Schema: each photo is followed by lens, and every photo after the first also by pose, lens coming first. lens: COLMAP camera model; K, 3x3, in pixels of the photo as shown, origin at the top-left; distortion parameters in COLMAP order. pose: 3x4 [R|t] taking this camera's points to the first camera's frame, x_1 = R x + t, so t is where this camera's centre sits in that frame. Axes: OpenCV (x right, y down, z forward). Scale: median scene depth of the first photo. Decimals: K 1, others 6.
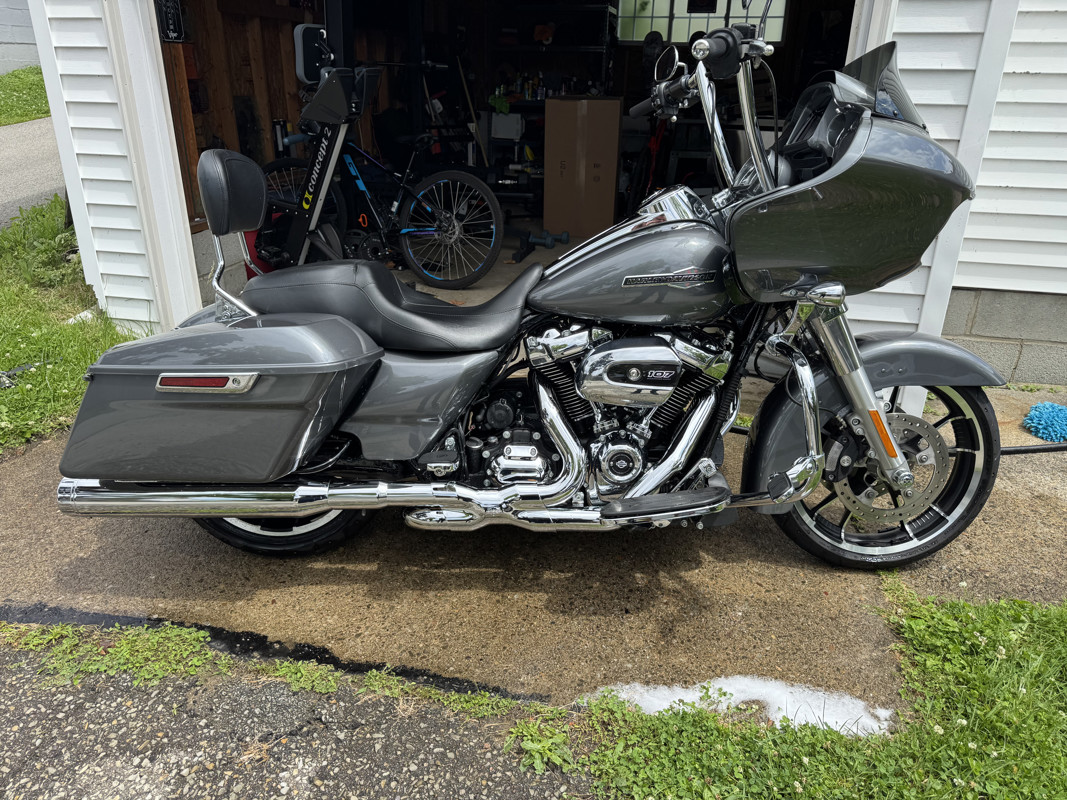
lens RADIAL K [[753.0, 0, 537.2], [0, 753.0, 389.4], [0, 0, 1]] dist [0.019714, -0.006356]
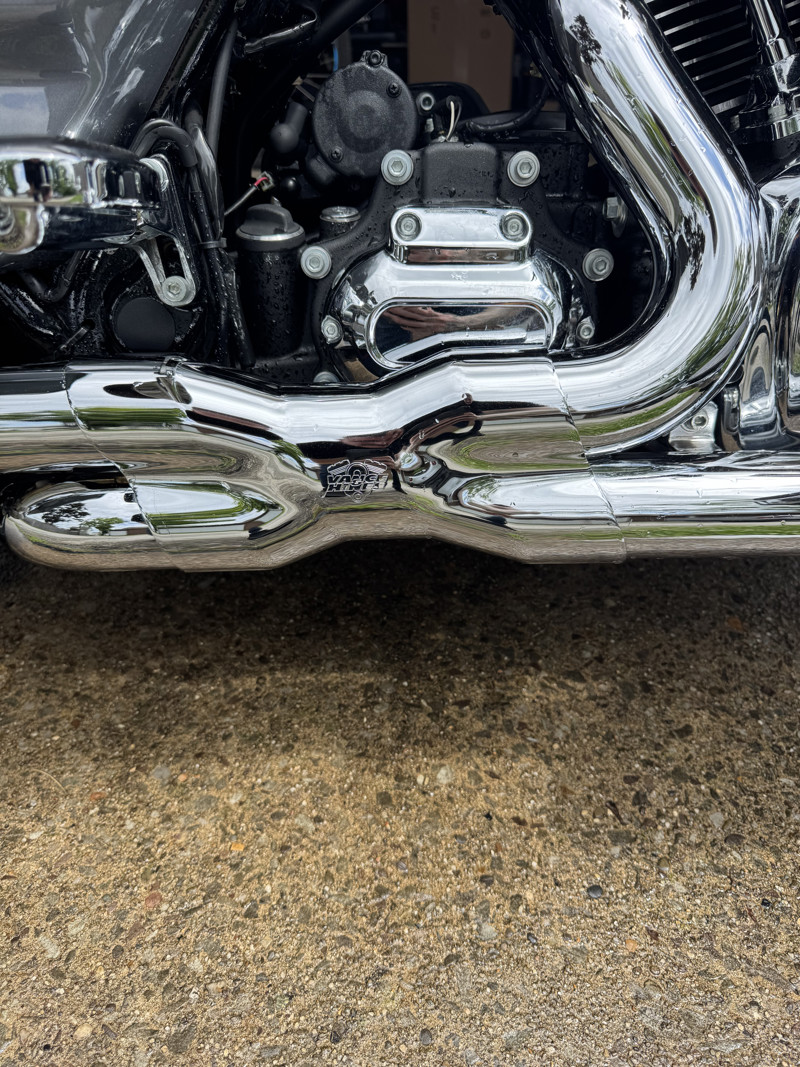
lens RADIAL K [[753.0, 0, 404.2], [0, 753.0, 536.0], [0, 0, 1]] dist [0.019714, -0.006356]
pose [[0.999384, -0.033065, 0.011767, -0.045205], [0.030565, 0.984755, 0.171242, 0.134292], [-0.017249, -0.170777, 0.985159, 0.744046]]
